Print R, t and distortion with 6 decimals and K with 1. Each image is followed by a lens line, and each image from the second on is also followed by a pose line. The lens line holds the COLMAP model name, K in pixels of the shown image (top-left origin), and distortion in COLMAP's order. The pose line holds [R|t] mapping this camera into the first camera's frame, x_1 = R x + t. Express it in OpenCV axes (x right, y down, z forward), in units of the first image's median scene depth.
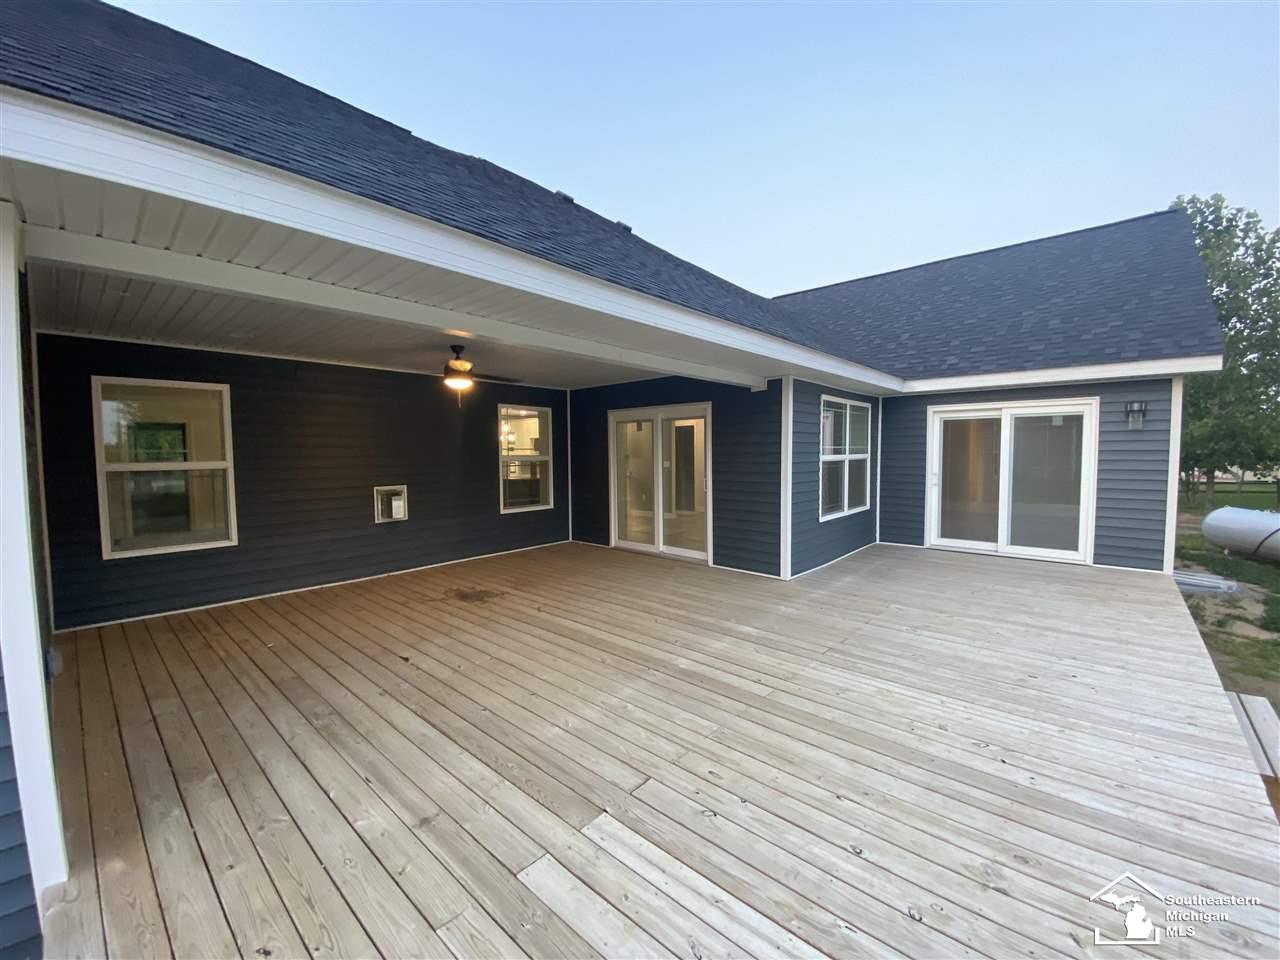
lens RADIAL K [[521.0, 0, 640.0], [0, 521.0, 480.0], [0, 0, 1]] dist [-0.000683, -0.014179]
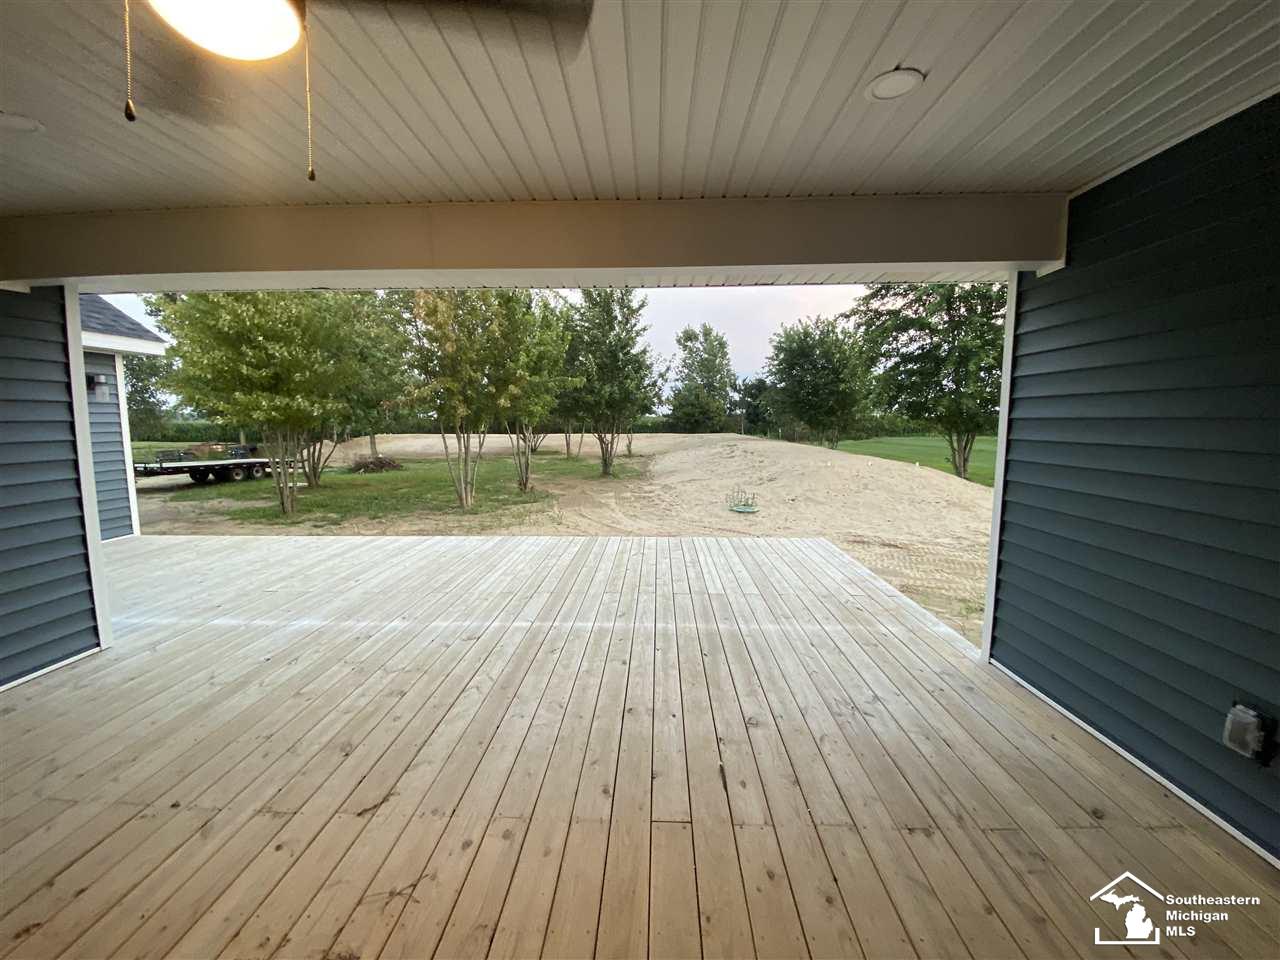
lens RADIAL K [[521.0, 0, 640.0], [0, 521.0, 480.0], [0, 0, 1]] dist [-0.000683, -0.014179]
pose [[-0.651528, -0.072495, 0.755153, -0.862087], [0.048886, 0.989343, 0.137155, -0.058907], [-0.757048, 0.126277, -0.641040, 1.512714]]
